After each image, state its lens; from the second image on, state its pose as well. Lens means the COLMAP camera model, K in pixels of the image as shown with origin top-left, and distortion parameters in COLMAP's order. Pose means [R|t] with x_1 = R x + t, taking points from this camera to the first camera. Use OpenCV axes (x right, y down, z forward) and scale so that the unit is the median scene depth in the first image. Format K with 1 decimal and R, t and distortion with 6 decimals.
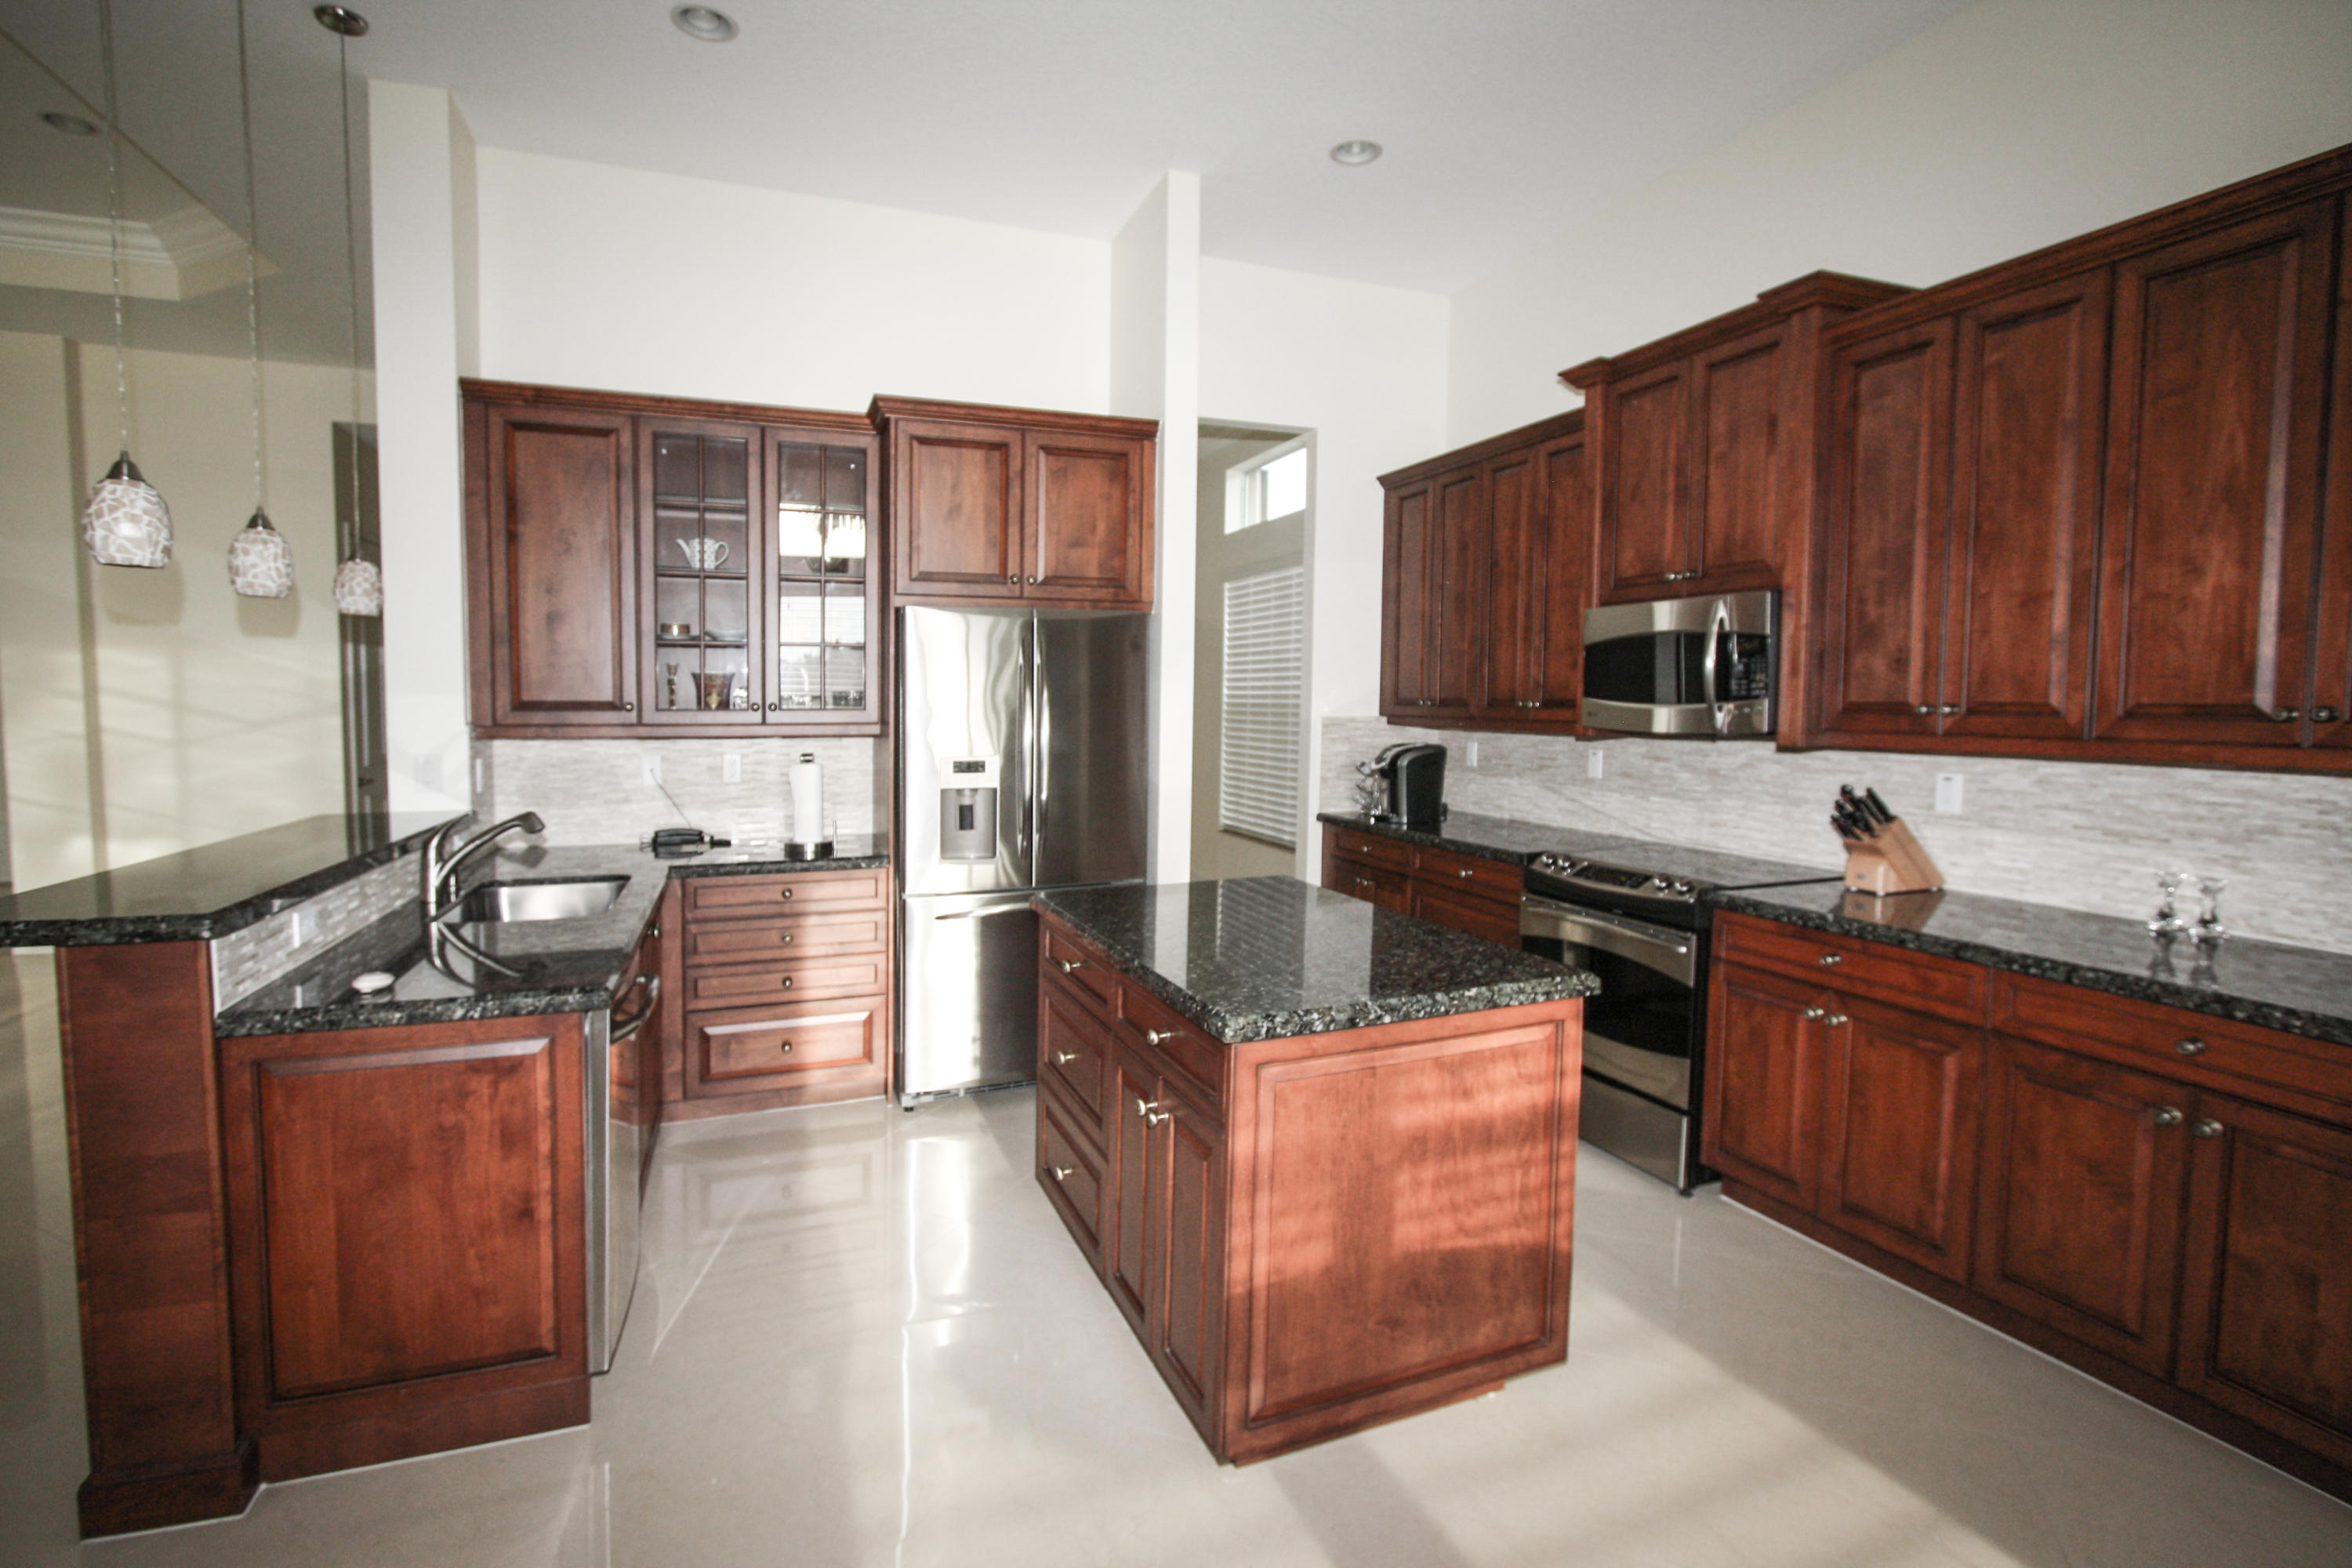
lens RADIAL K [[1157.5, 0, 1179.3], [0, 1157.5, 778.5], [0, 0, 1]] dist [0.042419, -0.001644]
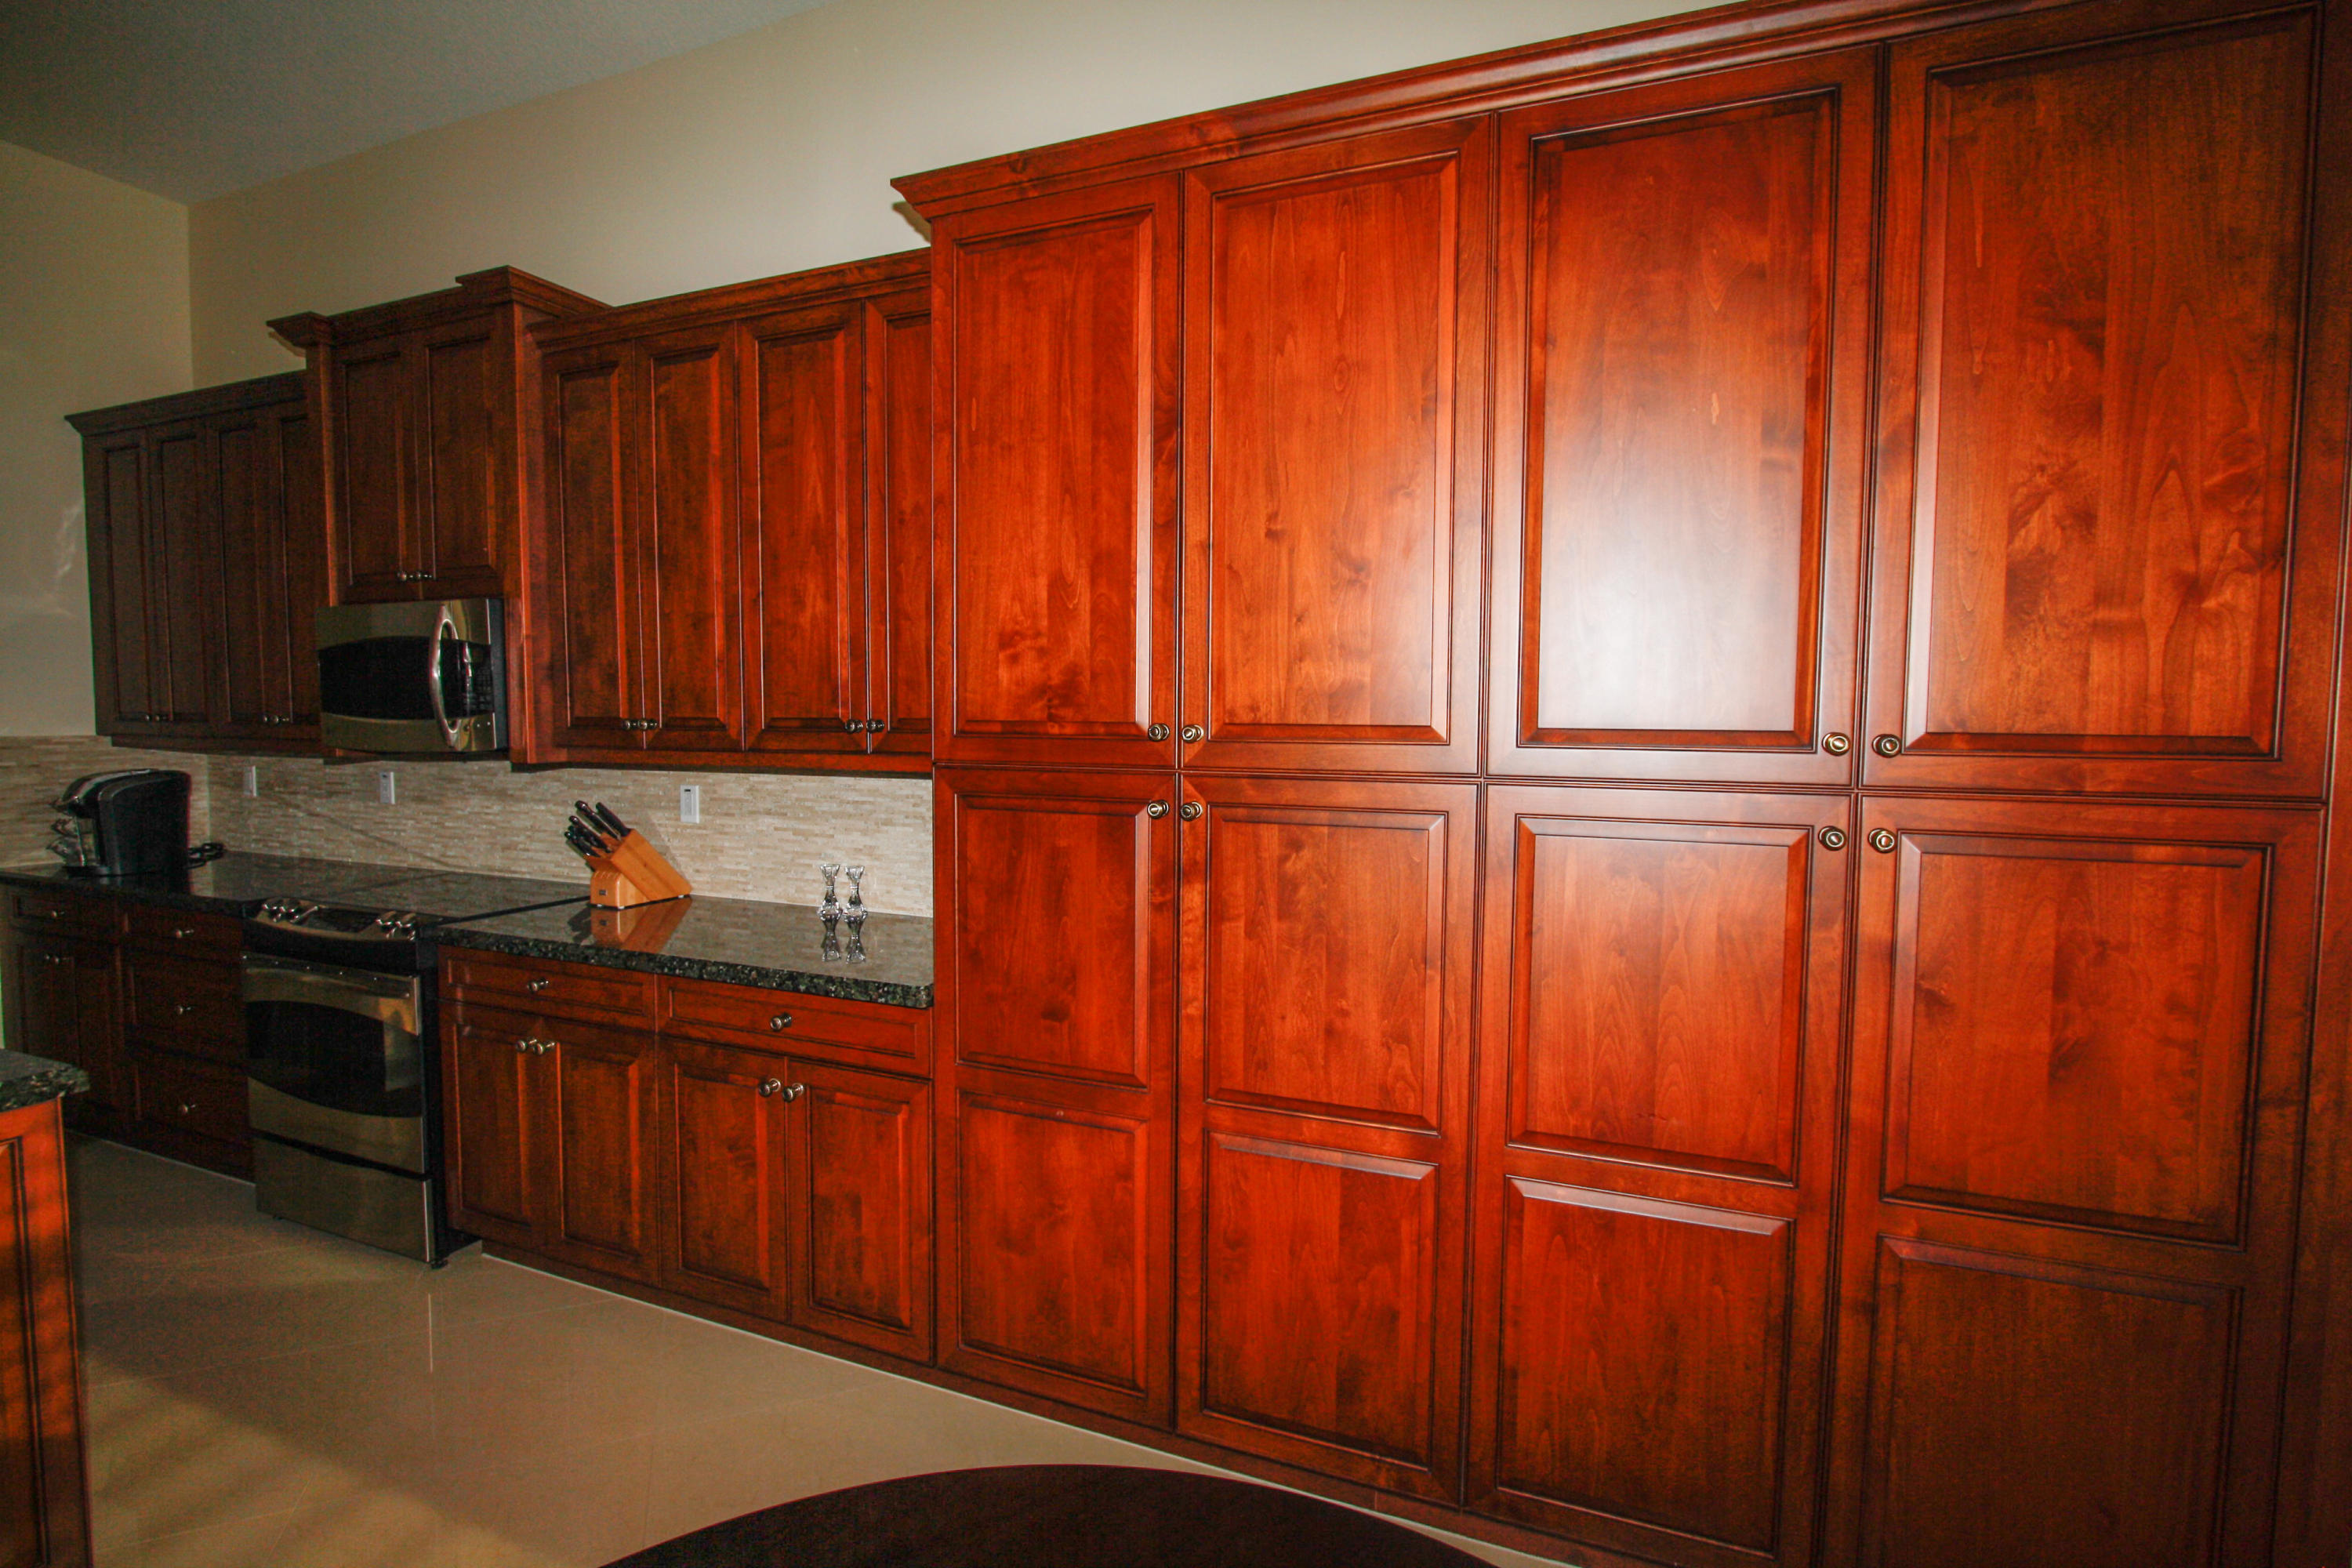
lens RADIAL K [[1157.5, 0, 1153.3], [0, 1157.5, 776.4], [0, 0, 1]] dist [0.042419, -0.001644]
pose [[0.768094, -0.037584, 0.639233, 0.318553], [0.047099, 0.998888, 0.002137, 0.005559], [-0.638602, 0.028466, 0.769010, -0.059224]]
